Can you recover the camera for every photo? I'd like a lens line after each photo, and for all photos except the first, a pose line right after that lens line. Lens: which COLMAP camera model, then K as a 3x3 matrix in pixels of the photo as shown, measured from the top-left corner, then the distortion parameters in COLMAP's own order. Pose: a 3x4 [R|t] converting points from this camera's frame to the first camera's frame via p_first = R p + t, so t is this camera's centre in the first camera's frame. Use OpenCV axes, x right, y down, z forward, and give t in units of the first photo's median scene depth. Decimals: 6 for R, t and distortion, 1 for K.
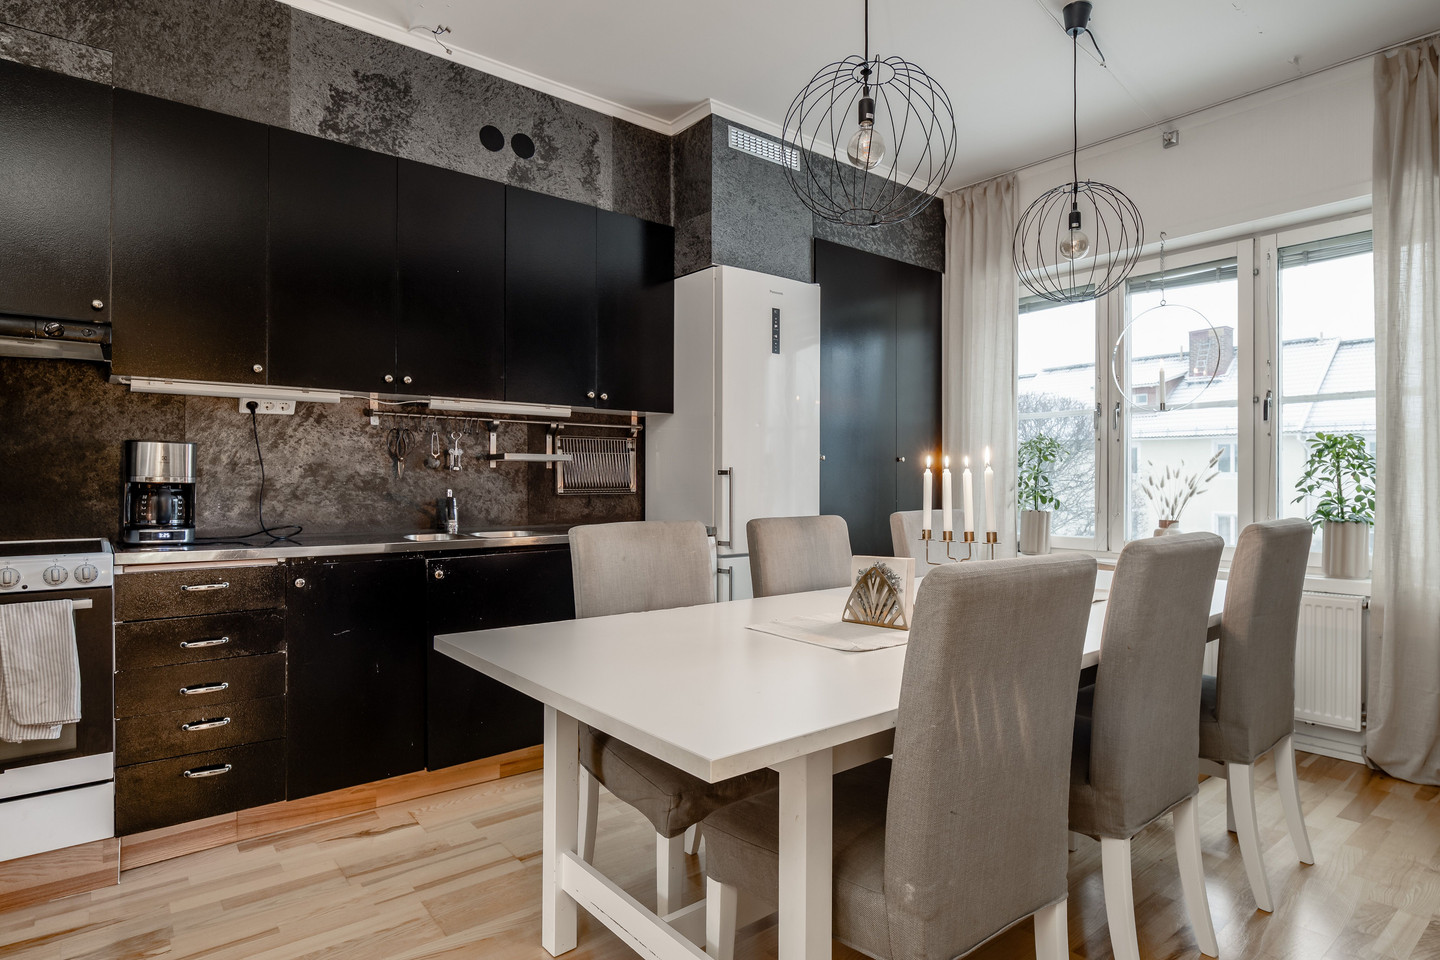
lens RADIAL K [[790.7, 0, 802.3], [0, 790.7, 480.1], [0, 0, 1]] dist [0.001189, -0.003642]
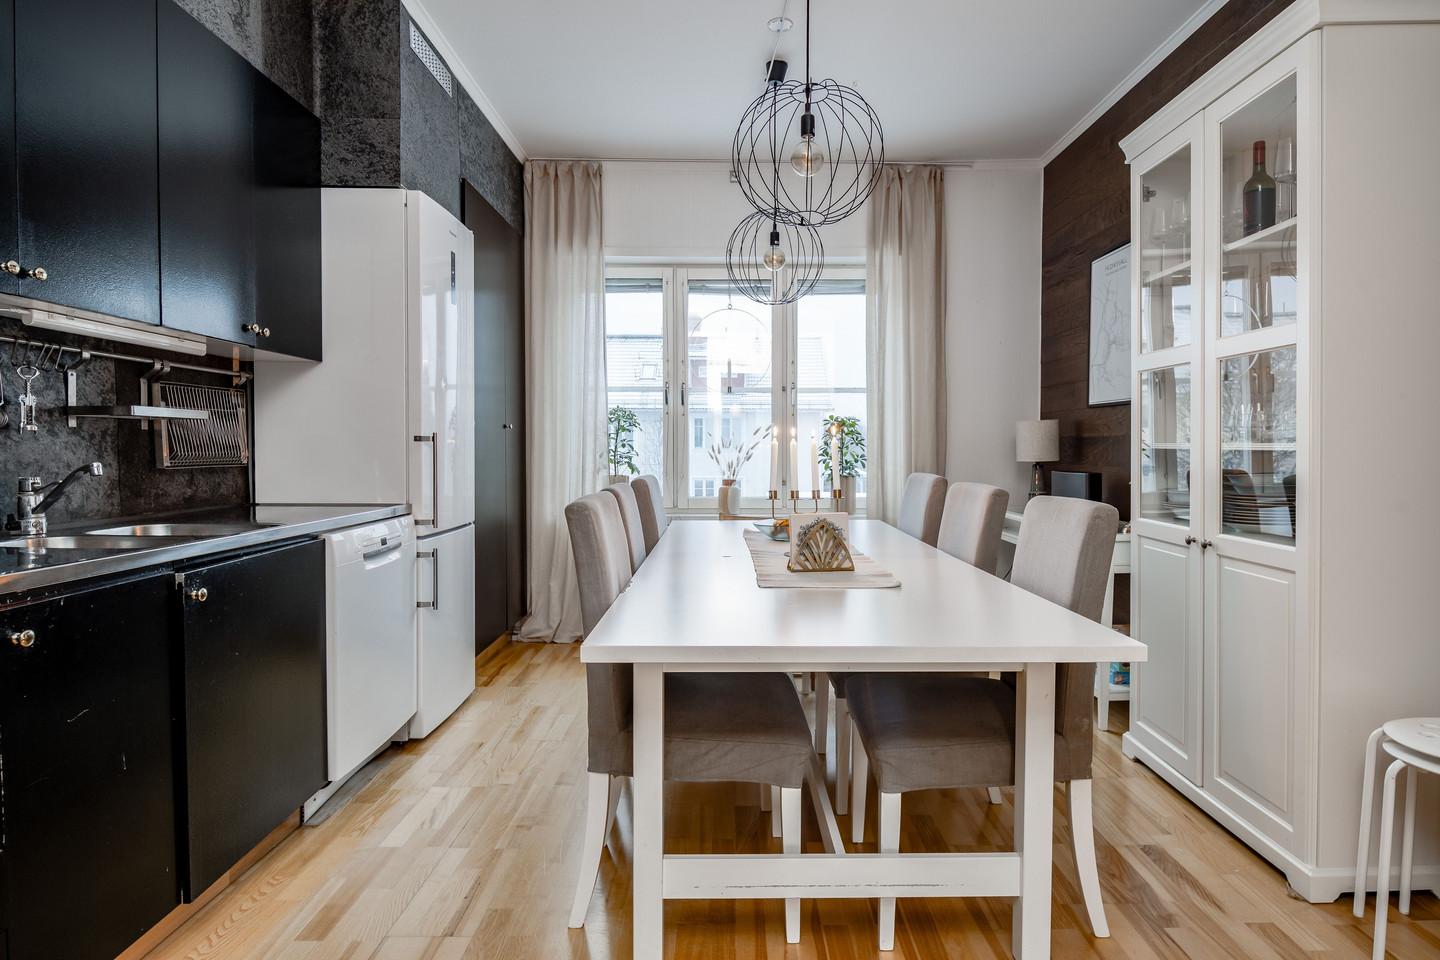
lens RADIAL K [[790.7, 0, 695.4], [0, 790.7, 474.2], [0, 0, 1]] dist [0.001189, -0.003642]
pose [[0.647172, -0.025218, 0.761927, -0.542645], [-0.002242, 0.999385, 0.034982, -0.001660], [-0.762341, -0.024348, 0.646718, 0.222182]]
